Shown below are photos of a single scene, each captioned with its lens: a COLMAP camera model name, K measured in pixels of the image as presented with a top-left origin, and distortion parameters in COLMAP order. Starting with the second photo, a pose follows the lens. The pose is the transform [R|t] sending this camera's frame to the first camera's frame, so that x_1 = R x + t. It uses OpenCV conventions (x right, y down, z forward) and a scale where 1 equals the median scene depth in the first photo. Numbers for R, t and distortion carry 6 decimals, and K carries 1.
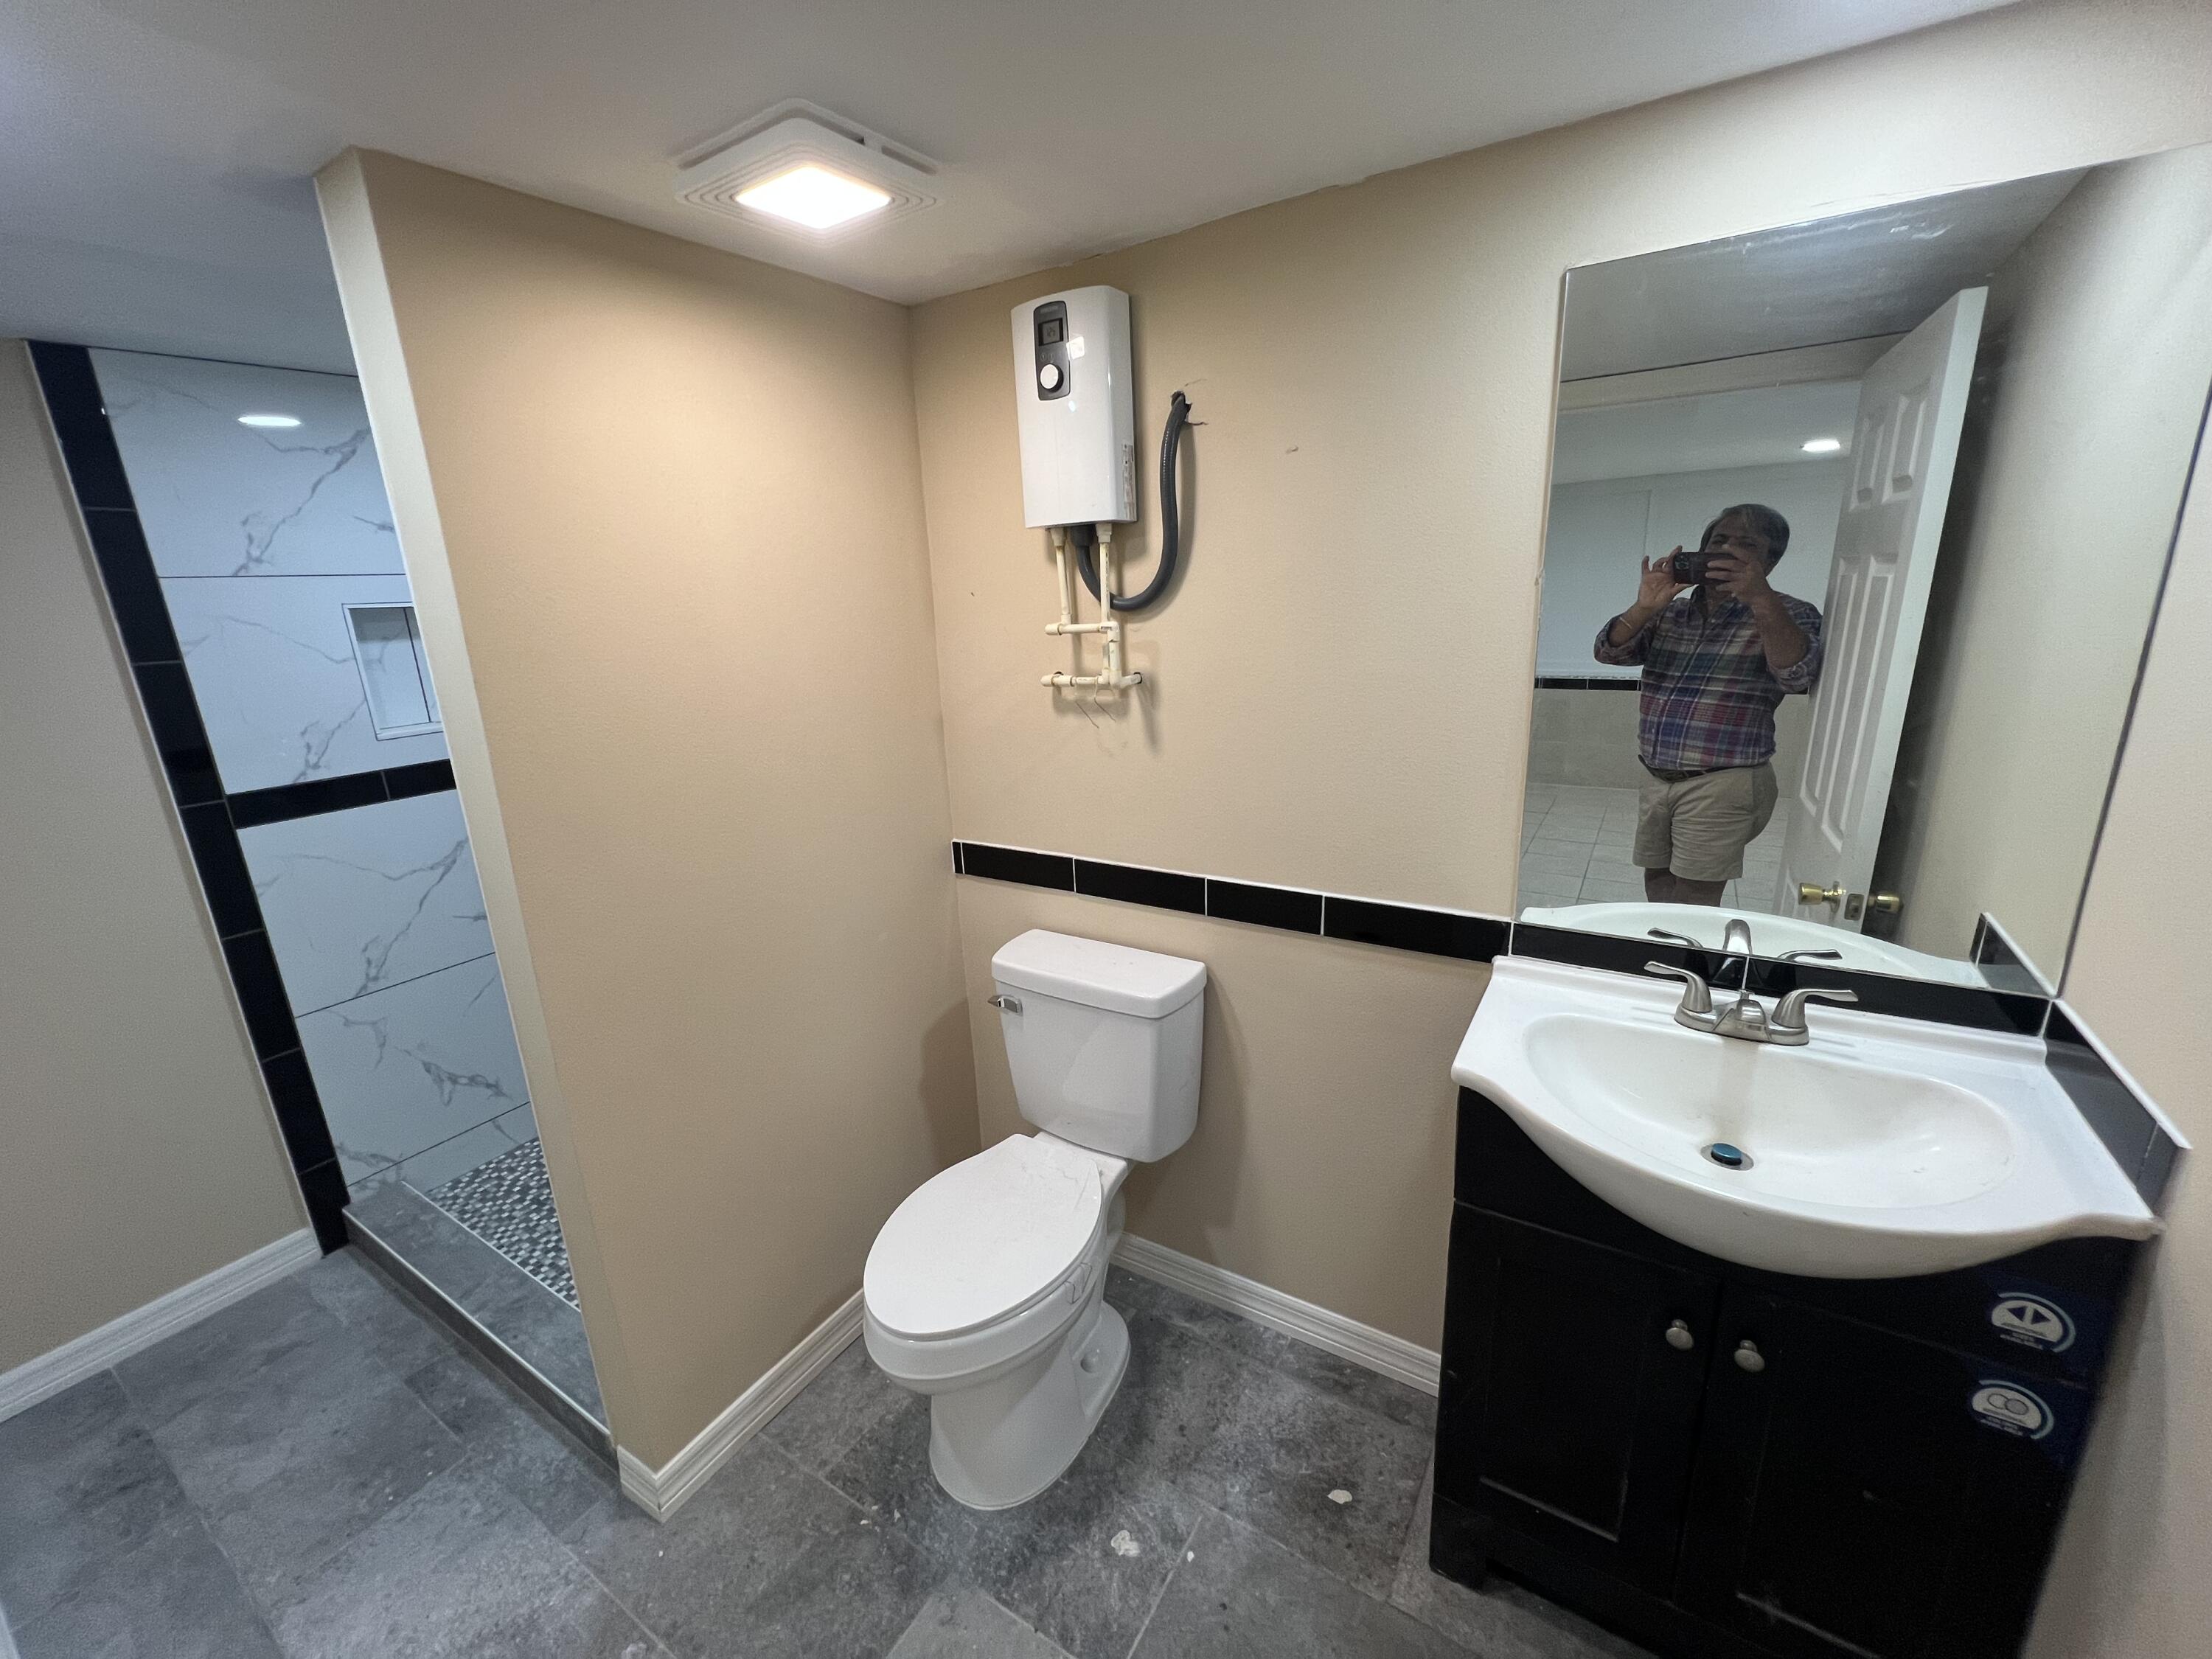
lens RADIAL K [[892.3, 0, 1088.0], [0, 892.3, 829.4], [0, 0, 1]] dist [-0.003532, -0.000017]
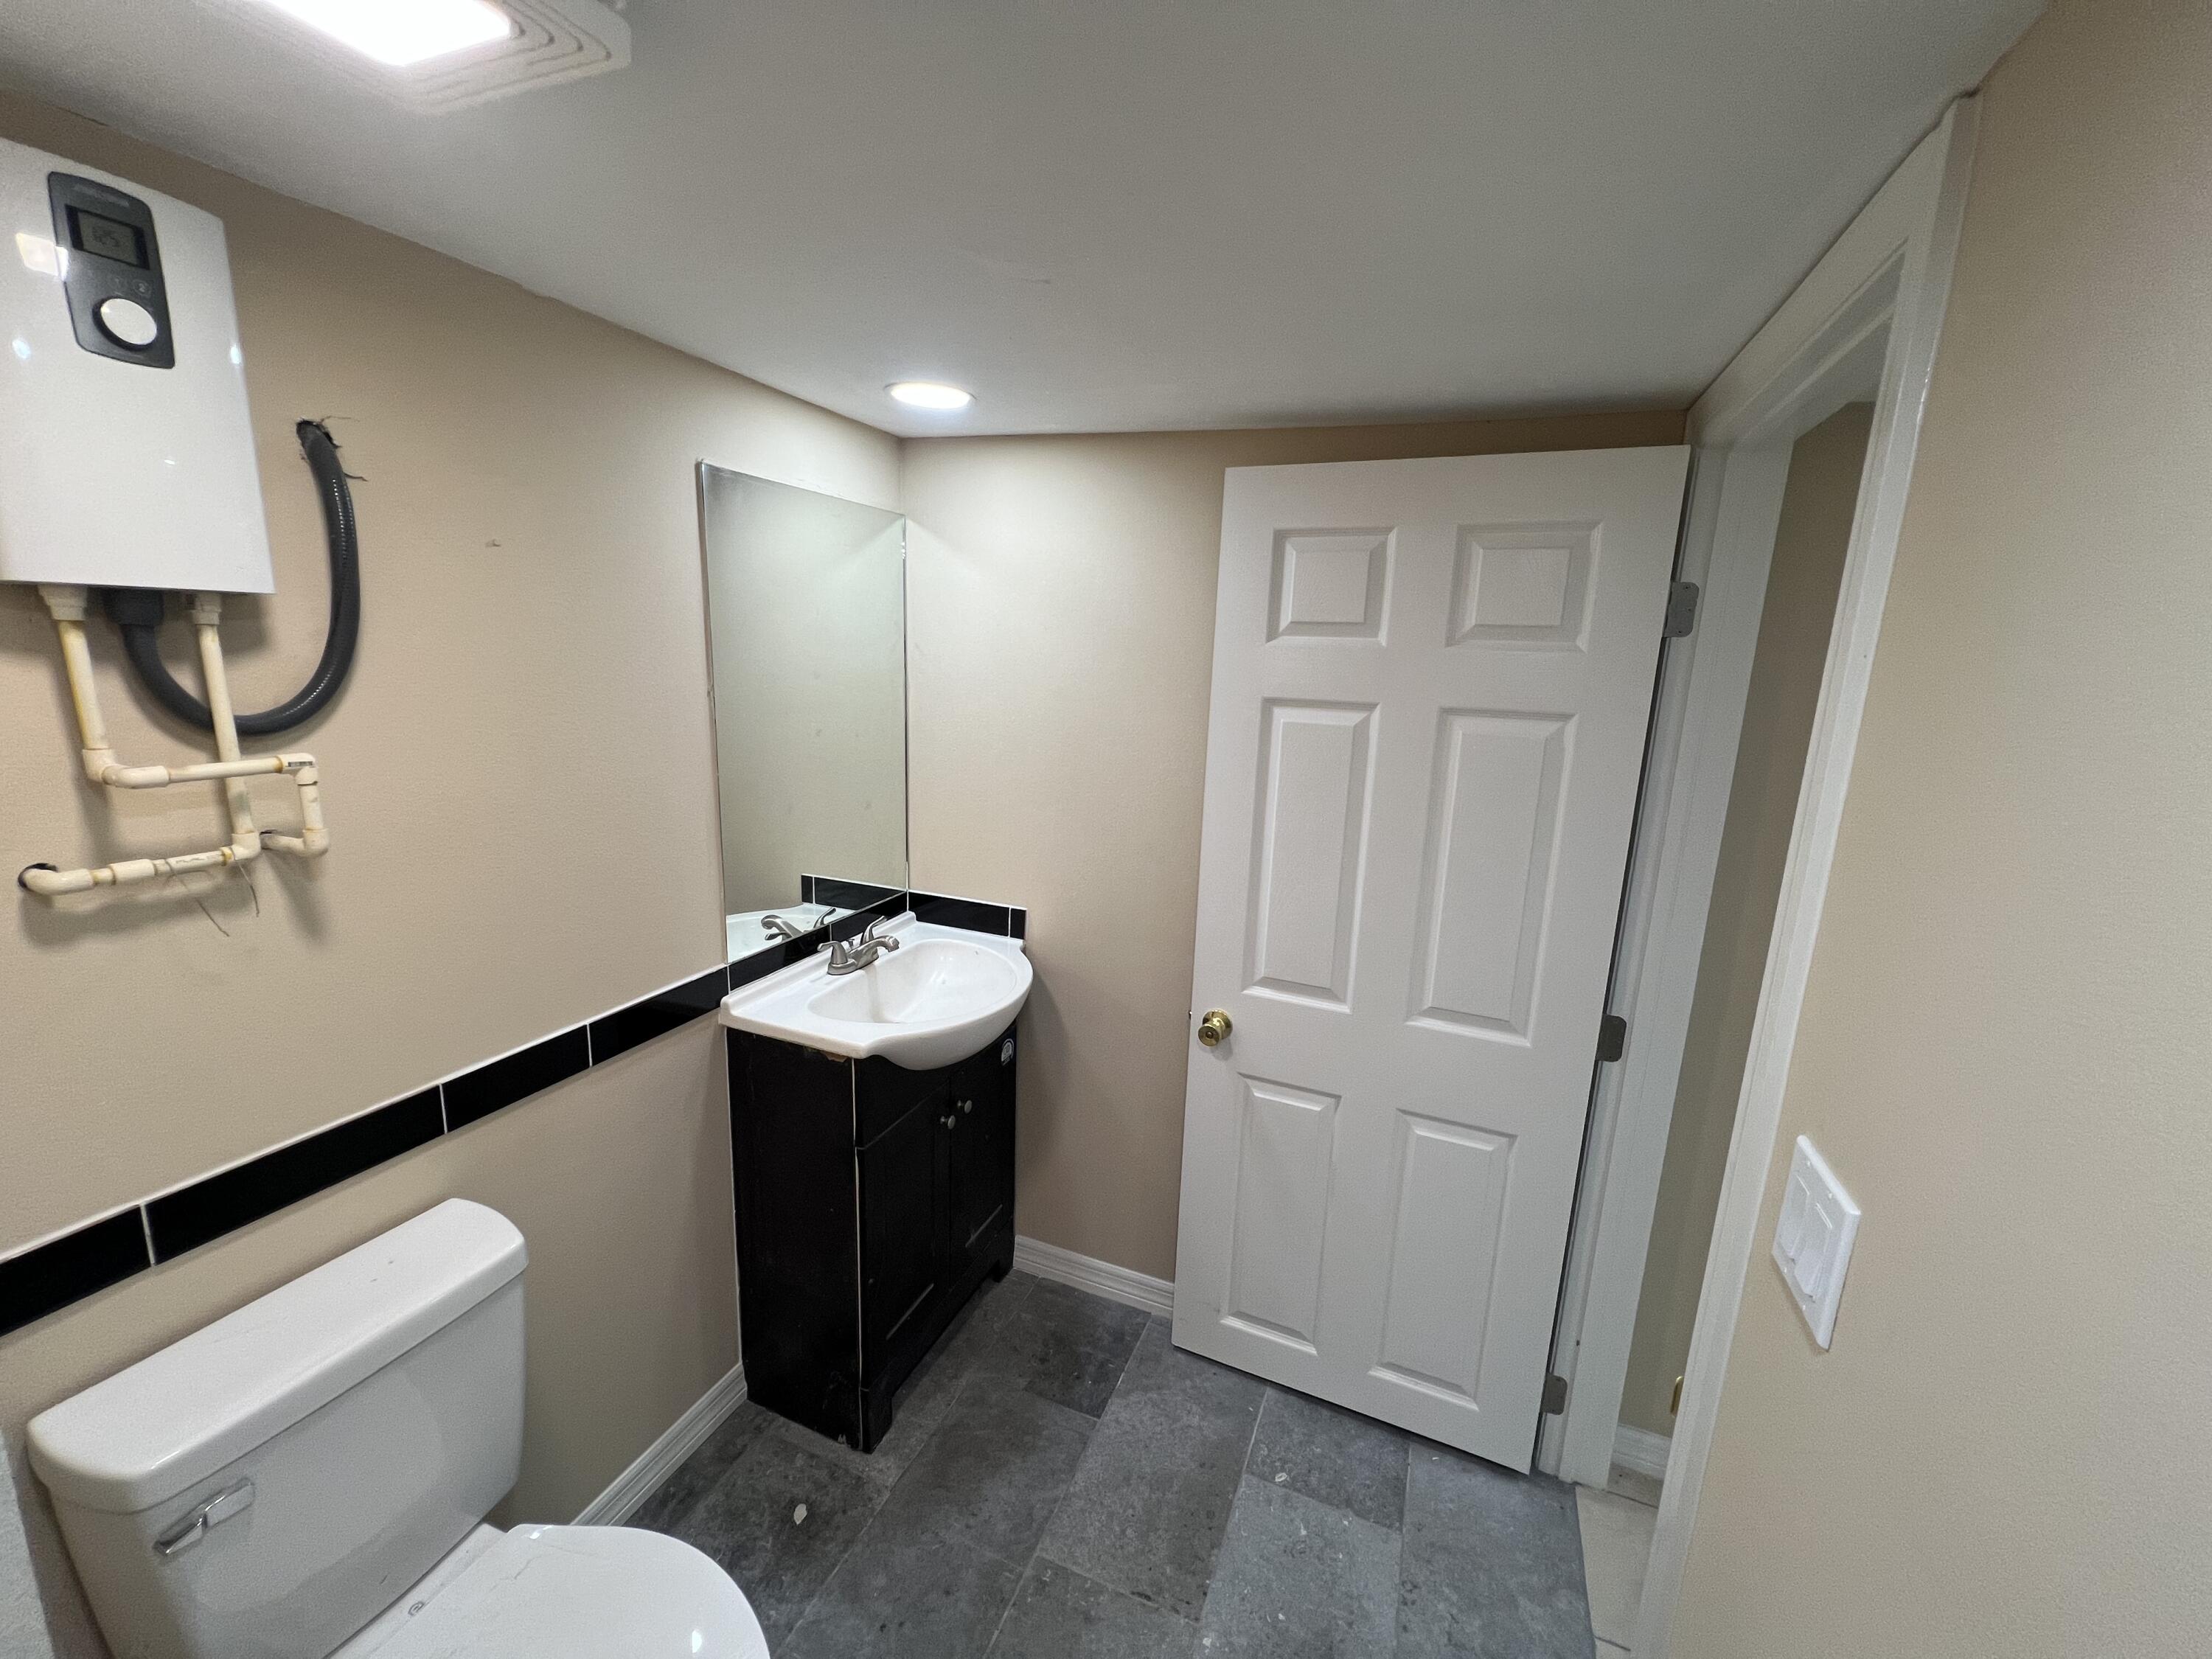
lens RADIAL K [[885.4, 0, 1101.0], [0, 885.4, 832.2], [0, 0, 1]] dist [-0.002432, 0.000085]
pose [[-0.178156, -0.160985, 0.970744, -0.693145], [0.234310, 0.951209, 0.200747, -0.175065], [-0.955698, 0.263219, -0.131743, 0.564569]]
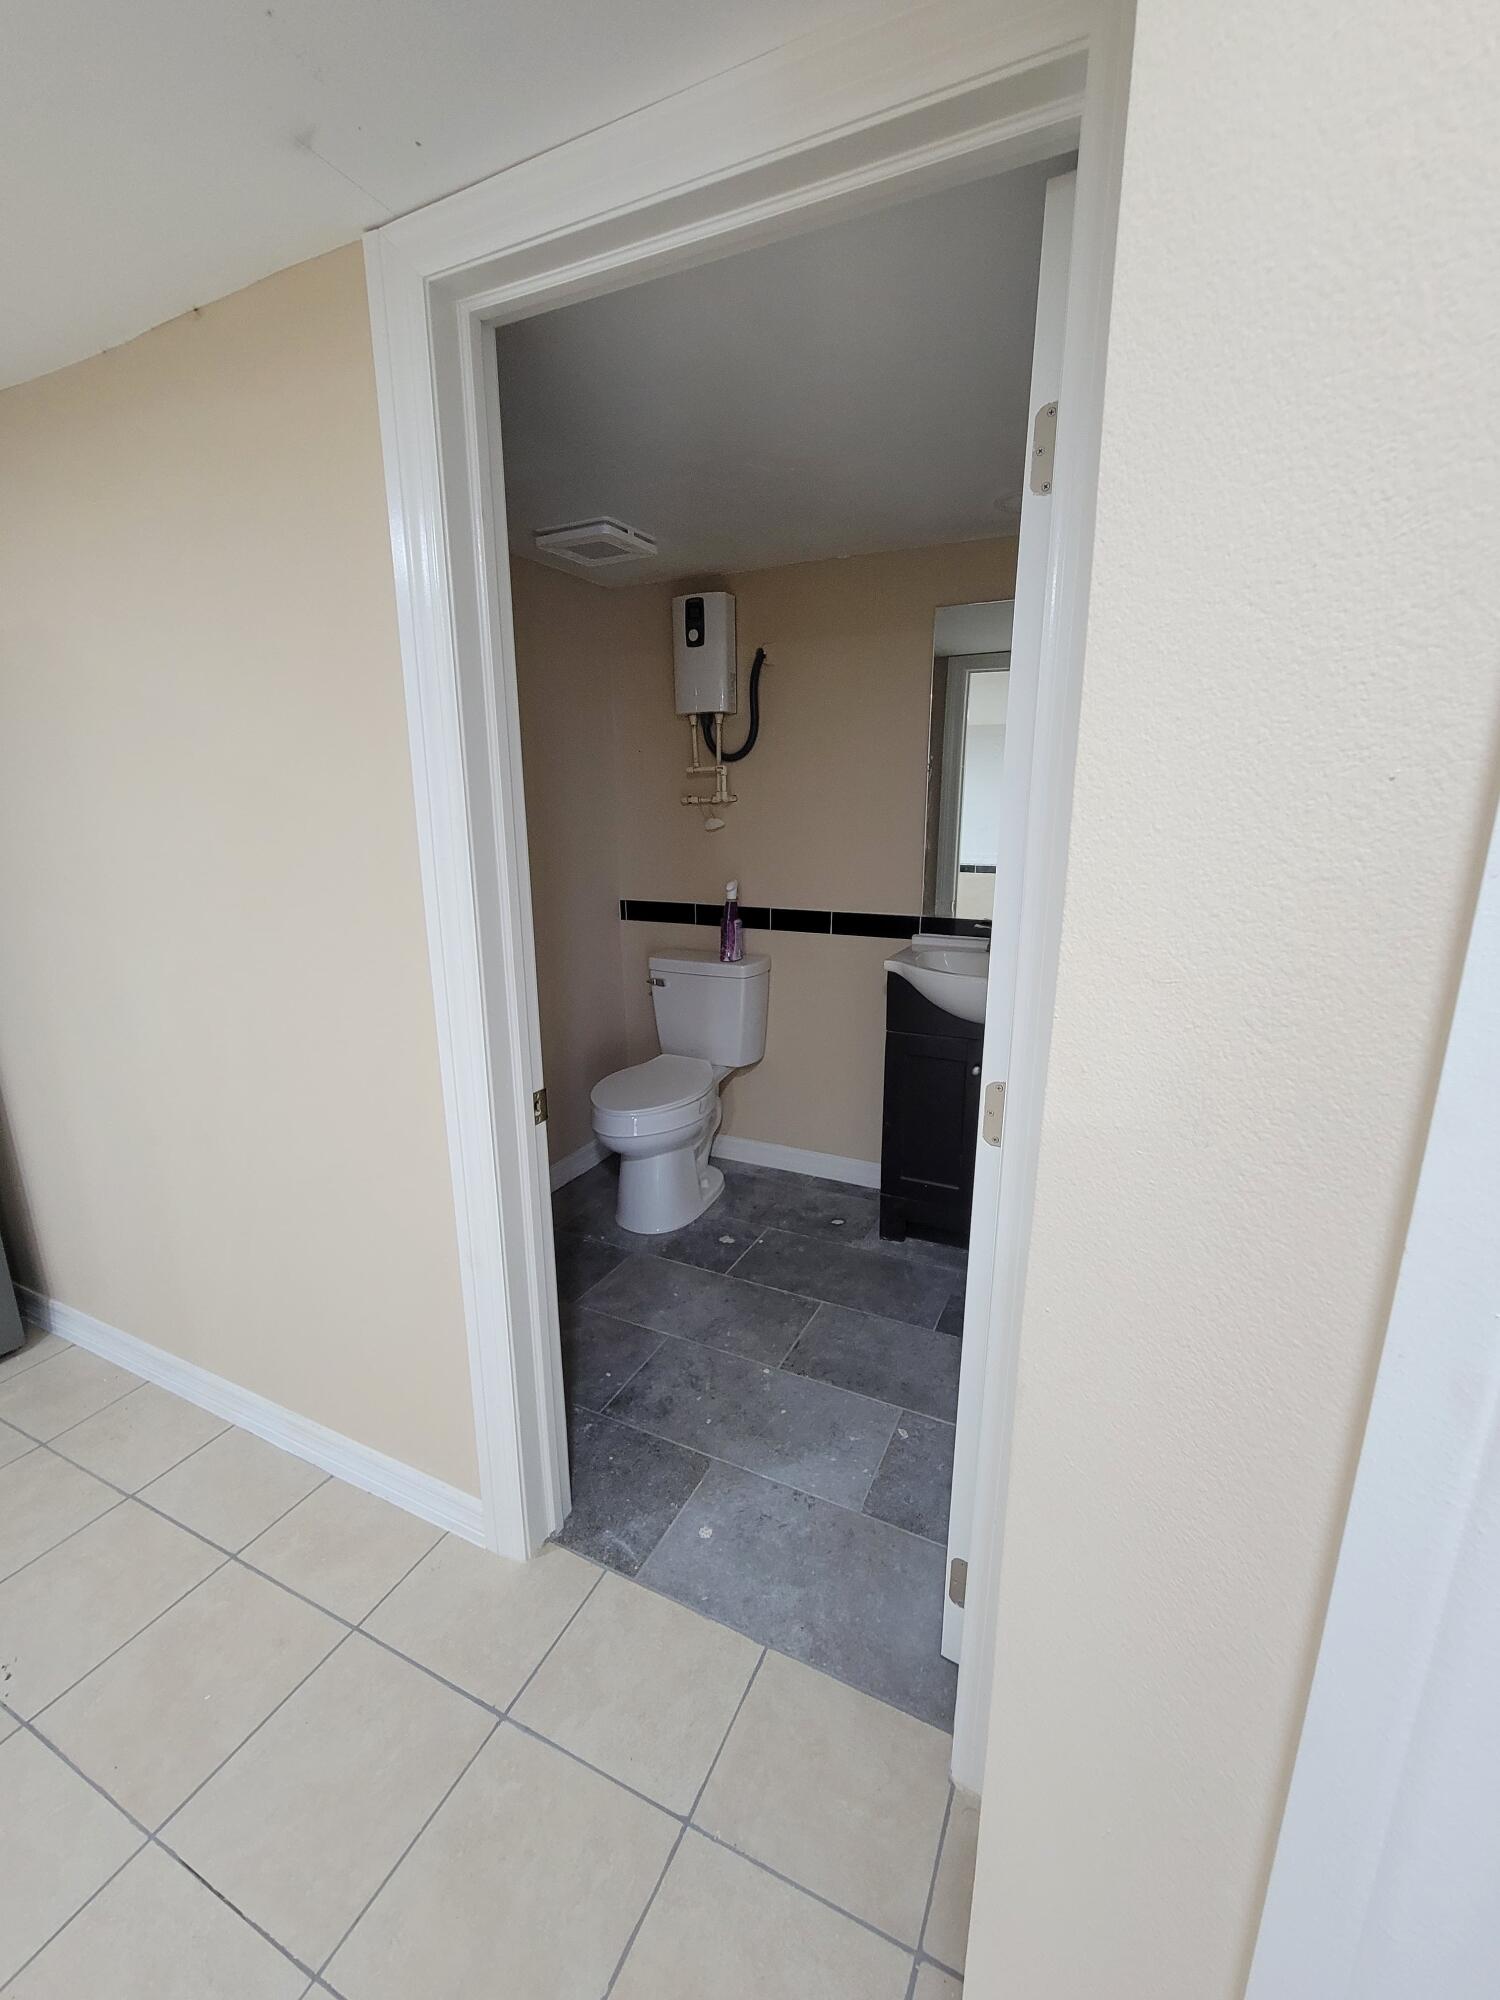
lens RADIAL K [[821.8, 0, 756.2], [0, 821.8, 1001.2], [0, 0, 1]] dist [-0.001591, -0.000002]
pose [[0.991903, 0.014750, 0.126139, -0.118005], [-0.010137, 0.999259, -0.037136, 0.340081], [-0.126593, 0.035557, 0.991317, -0.734416]]
